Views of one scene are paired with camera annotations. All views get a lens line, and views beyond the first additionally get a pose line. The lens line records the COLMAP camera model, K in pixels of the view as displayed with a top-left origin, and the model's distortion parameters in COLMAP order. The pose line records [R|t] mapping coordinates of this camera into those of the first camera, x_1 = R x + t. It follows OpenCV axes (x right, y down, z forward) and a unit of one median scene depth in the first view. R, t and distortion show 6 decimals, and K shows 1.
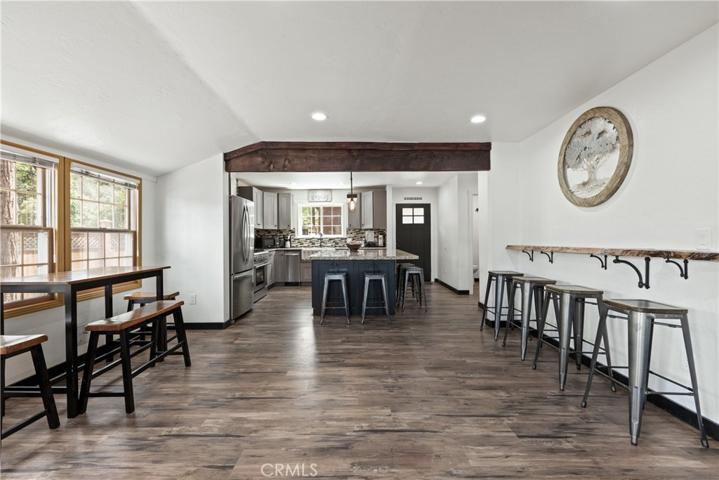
lens RADIAL K [[319.5, 0, 358.8], [0, 319.5, 243.0], [0, 0, 1]] dist [-0.000108, 0.000563]
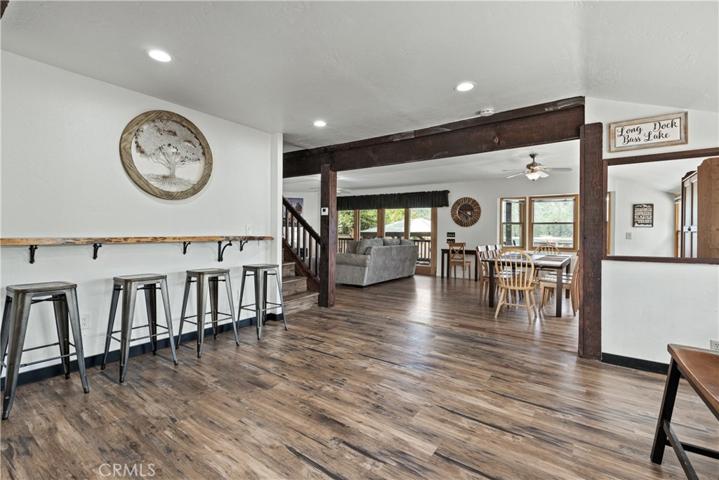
lens RADIAL K [[319.5, 0, 354.9], [0, 319.5, 233.8], [0, 0, 1]] dist [-0.000108, 0.000563]
pose [[-0.810150, -0.007789, 0.586171, -0.373689], [0.001133, 0.999889, 0.014853, -0.010059], [-0.586221, 0.012697, -0.810051, 1.296886]]
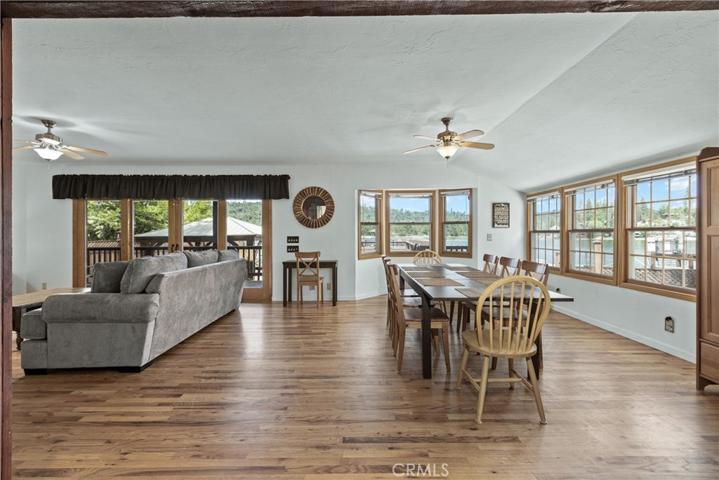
lens RADIAL K [[319.5, 0, 355.7], [0, 319.5, 234.6], [0, 0, 1]] dist [-0.000108, 0.000563]
pose [[-0.999915, 0.008167, 0.010149, 0.115860], [0.008347, 0.999805, 0.017883, -0.019715], [-0.010001, 0.017966, -0.999789, 0.572019]]
